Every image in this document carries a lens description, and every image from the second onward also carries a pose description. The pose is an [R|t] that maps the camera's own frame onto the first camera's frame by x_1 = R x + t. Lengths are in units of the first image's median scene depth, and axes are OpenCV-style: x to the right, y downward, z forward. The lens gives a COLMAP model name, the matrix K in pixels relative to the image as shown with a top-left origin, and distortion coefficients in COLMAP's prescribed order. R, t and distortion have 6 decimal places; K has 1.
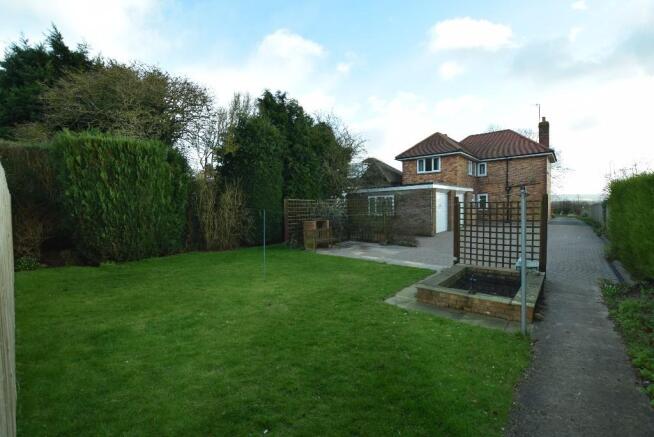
lens RADIAL K [[287.5, 0, 330.3], [0, 287.5, 216.9], [0, 0, 1]] dist [-0.023177, -0.000300]
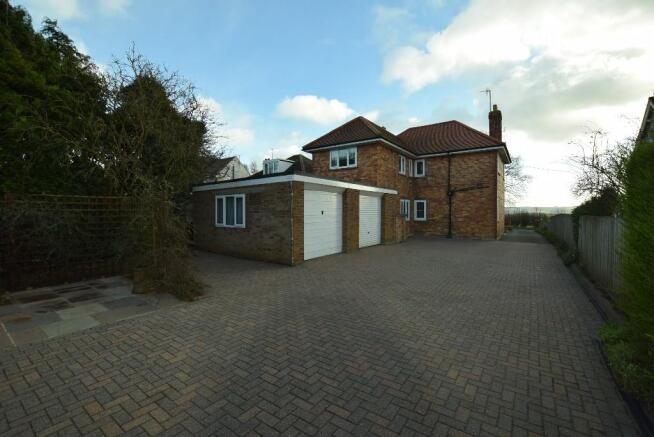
lens RADIAL K [[287.5, 0, 327.8], [0, 287.5, 215.5], [0, 0, 1]] dist [-0.023177, -0.000300]
pose [[0.996012, 0.019999, 0.086951, 0.229749], [-0.017268, 0.999337, -0.032042, -0.009415], [-0.087535, 0.030413, 0.995697, 0.262431]]
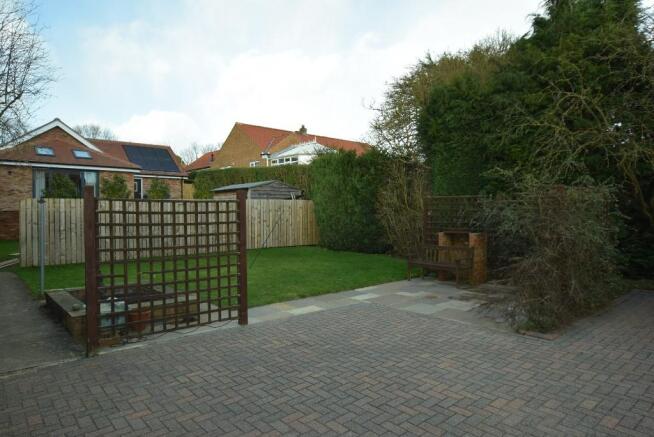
lens RADIAL K [[409.0, 0, 328.9], [0, 409.0, 218.1], [0, 0, 1]] dist [0.004521, 0.001059]
pose [[-0.137744, 0.026276, -0.990119, 0.934768], [-0.028630, 0.999125, 0.030498, -0.044739], [0.990054, 0.032547, -0.136871, 0.954521]]
